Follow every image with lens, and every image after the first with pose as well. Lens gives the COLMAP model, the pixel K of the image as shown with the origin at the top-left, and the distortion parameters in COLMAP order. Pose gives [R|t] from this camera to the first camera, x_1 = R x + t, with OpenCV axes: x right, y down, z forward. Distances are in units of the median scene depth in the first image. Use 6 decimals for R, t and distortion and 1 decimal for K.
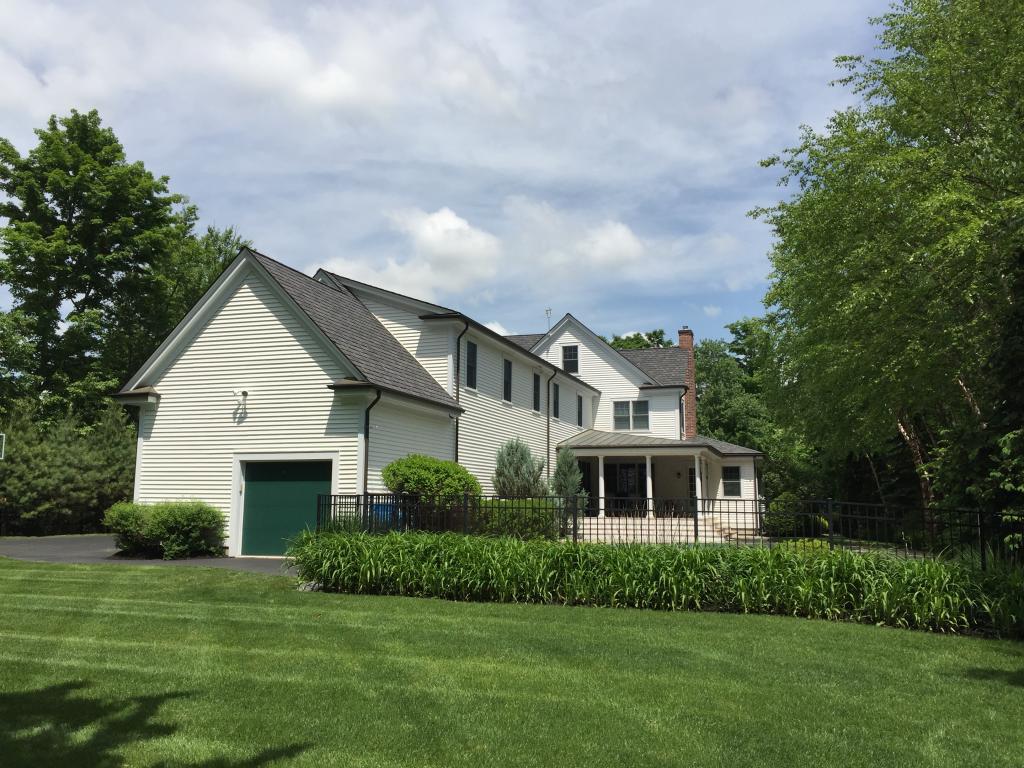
lens RADIAL K [[877.1, 0, 512.0], [0, 877.1, 384.0], [0, 0, 1]] dist [0.001331, 0.000158]
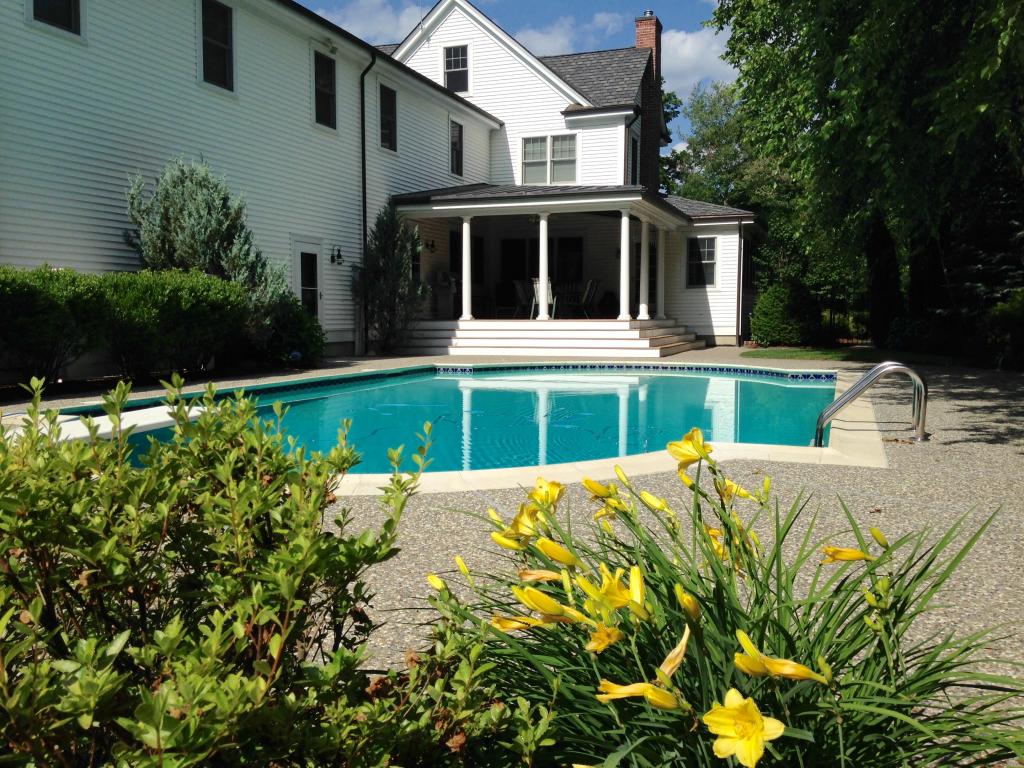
lens RADIAL K [[967.9, 0, 512.0], [0, 967.9, 384.0], [0, 0, 1]] dist [0.002114, 0.001283]
pose [[0.999939, -0.007630, 0.008004, 0.099794], [0.005719, 0.976330, 0.216211, 0.041994], [-0.009464, -0.216152, 0.976314, 0.285117]]
